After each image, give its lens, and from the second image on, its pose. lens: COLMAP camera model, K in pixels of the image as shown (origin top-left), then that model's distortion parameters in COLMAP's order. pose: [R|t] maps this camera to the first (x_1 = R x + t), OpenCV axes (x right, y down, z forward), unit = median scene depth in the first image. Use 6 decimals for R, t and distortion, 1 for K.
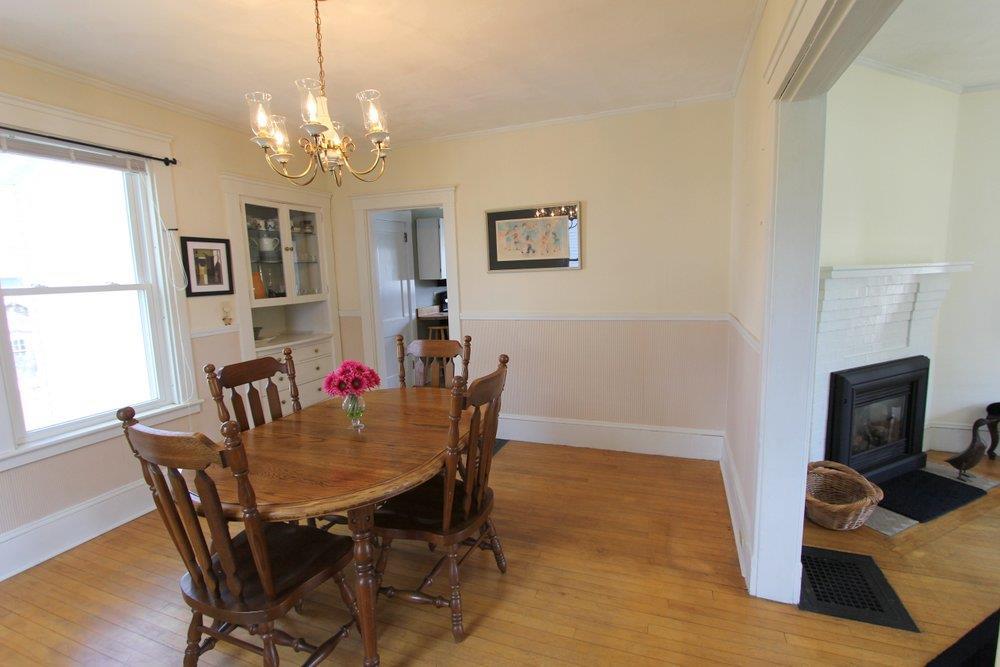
lens RADIAL K [[459.8, 0, 500.0], [0, 459.8, 333.5], [0, 0, 1]] dist [-0.031526, 0.007662]
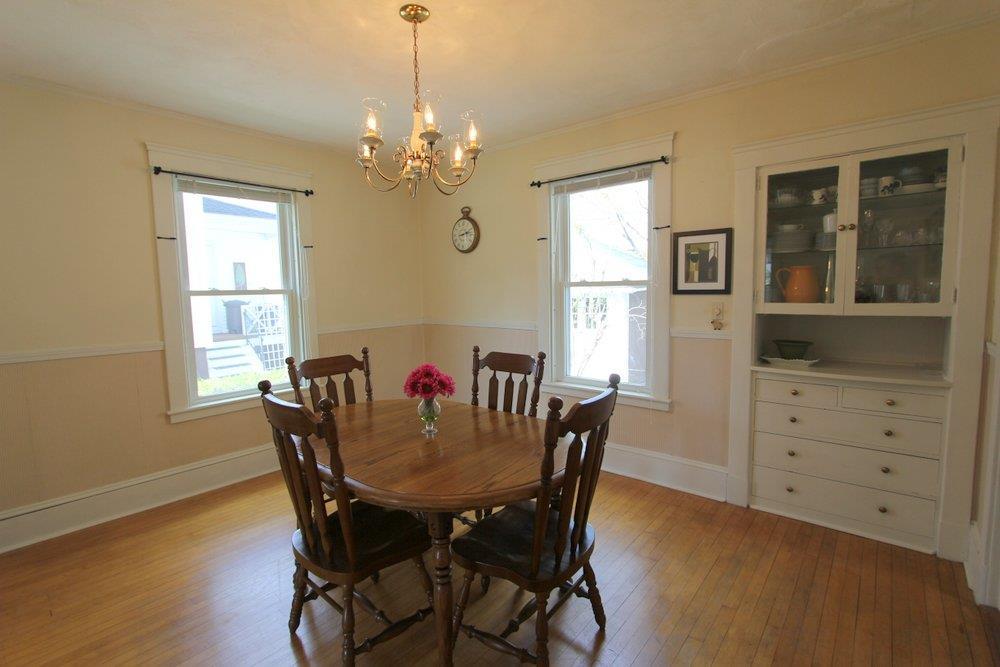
lens RADIAL K [[459.8, 0, 500.0], [0, 459.8, 333.5], [0, 0, 1]] dist [-0.031526, 0.007662]
pose [[-0.341955, 0.132537, -0.930323, 0.355929], [-0.091337, 0.980629, 0.173276, -0.128658], [0.935267, 0.144226, -0.323225, 0.936798]]
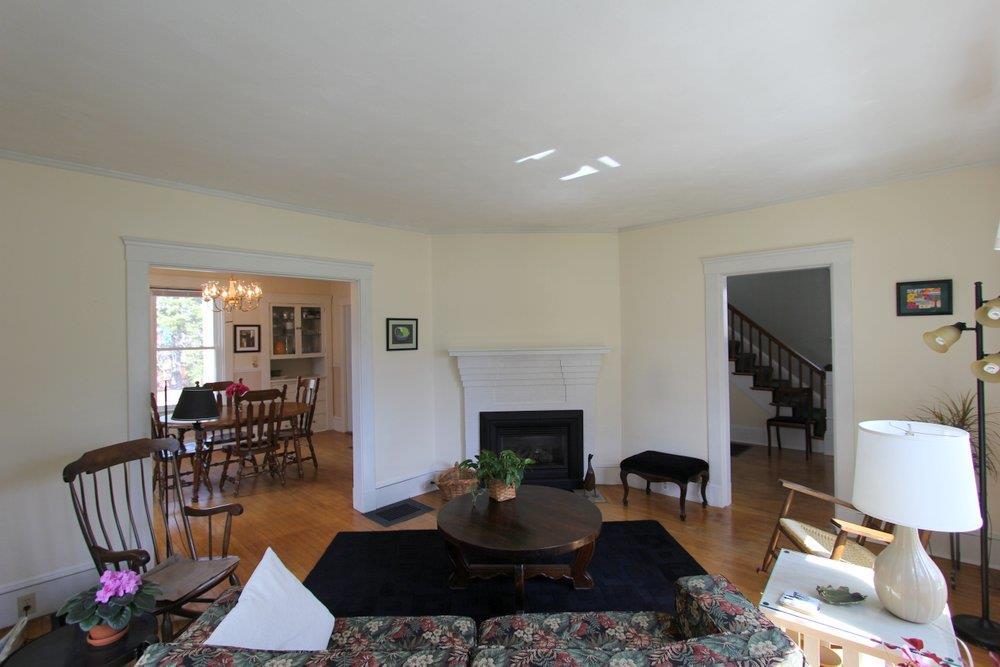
lens RADIAL K [[459.8, 0, 500.0], [0, 459.8, 333.5], [0, 0, 1]] dist [-0.031526, 0.007662]
pose [[0.925596, 0.018636, -0.378053, 1.190300], [-0.064684, 0.991883, -0.109471, -0.017918], [0.372945, 0.125779, 0.919289, -0.469552]]
